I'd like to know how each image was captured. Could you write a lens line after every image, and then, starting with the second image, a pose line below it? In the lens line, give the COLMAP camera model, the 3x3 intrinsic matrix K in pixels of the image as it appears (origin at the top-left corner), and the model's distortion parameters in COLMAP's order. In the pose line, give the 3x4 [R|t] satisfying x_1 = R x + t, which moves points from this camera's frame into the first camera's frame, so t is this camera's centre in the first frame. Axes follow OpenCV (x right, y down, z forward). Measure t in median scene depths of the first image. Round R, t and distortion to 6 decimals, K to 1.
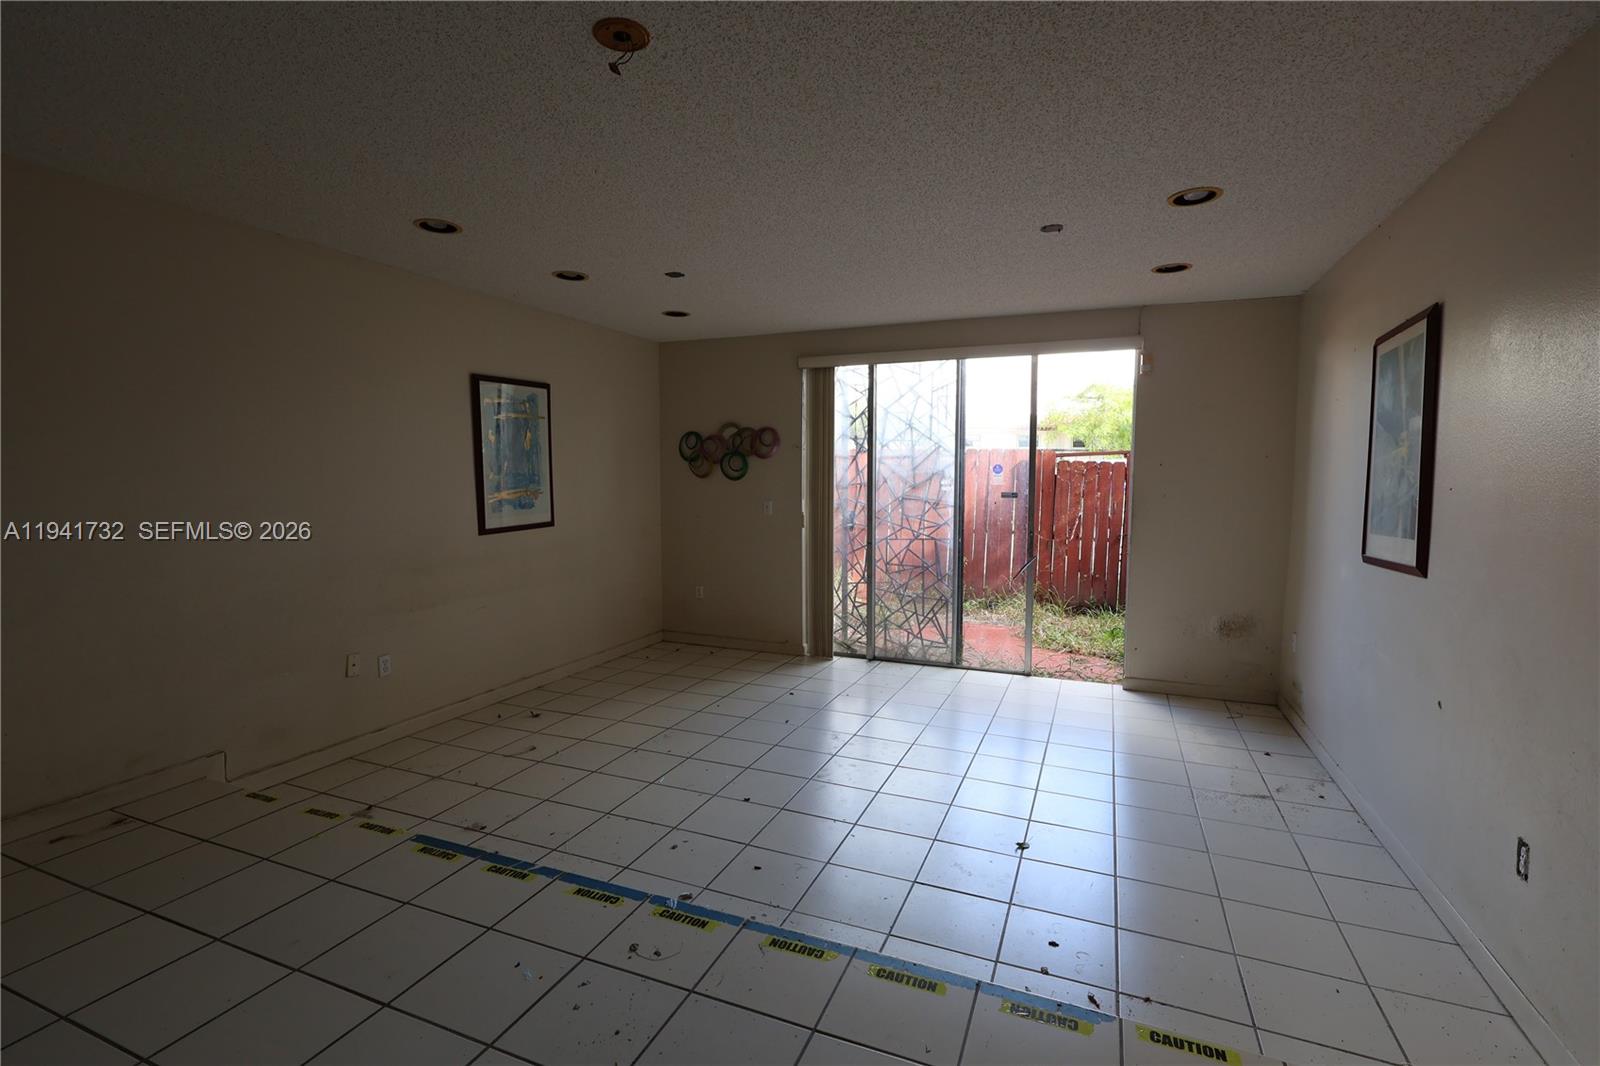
lens RADIAL K [[739.4, 0, 800.0], [0, 739.4, 533.0], [0, 0, 1]] dist [-0.005923, 0.000376]
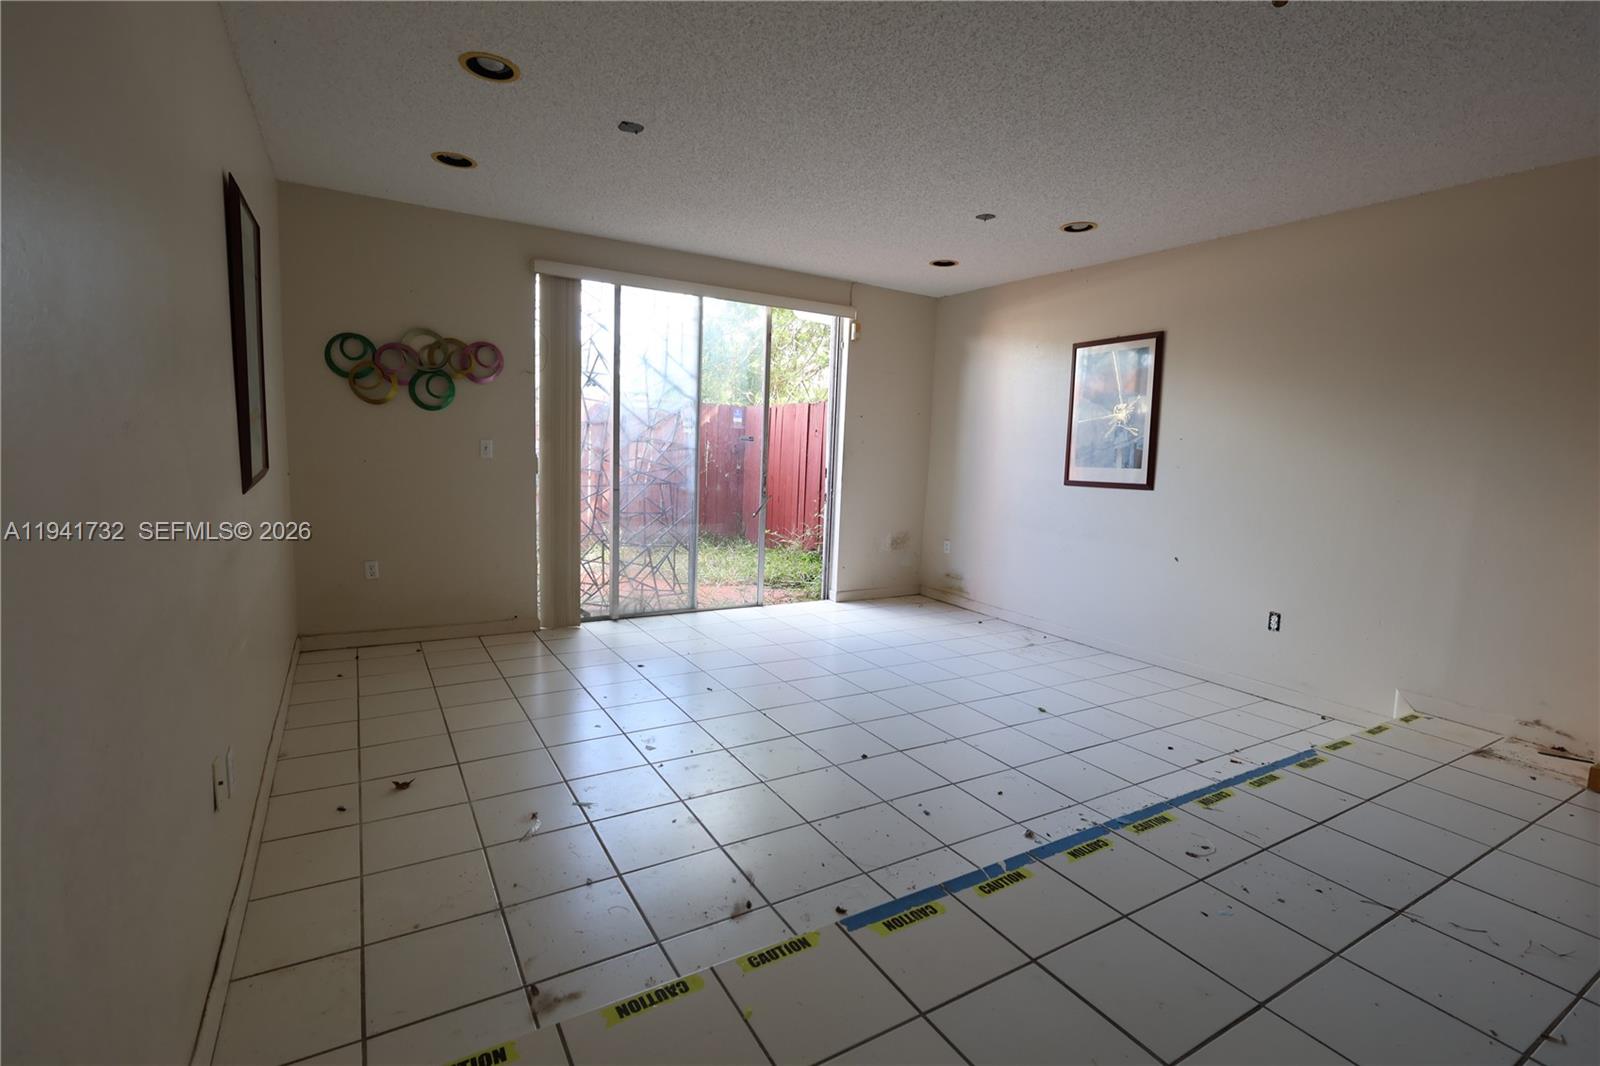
lens RADIAL K [[739.4, 0, 800.0], [0, 739.4, 533.0], [0, 0, 1]] dist [-0.005923, 0.000376]
pose [[0.594810, -0.082296, 0.799643, -0.487350], [0.025885, 0.996191, 0.083270, -0.002605], [-0.803449, -0.028831, 0.594675, 0.293745]]
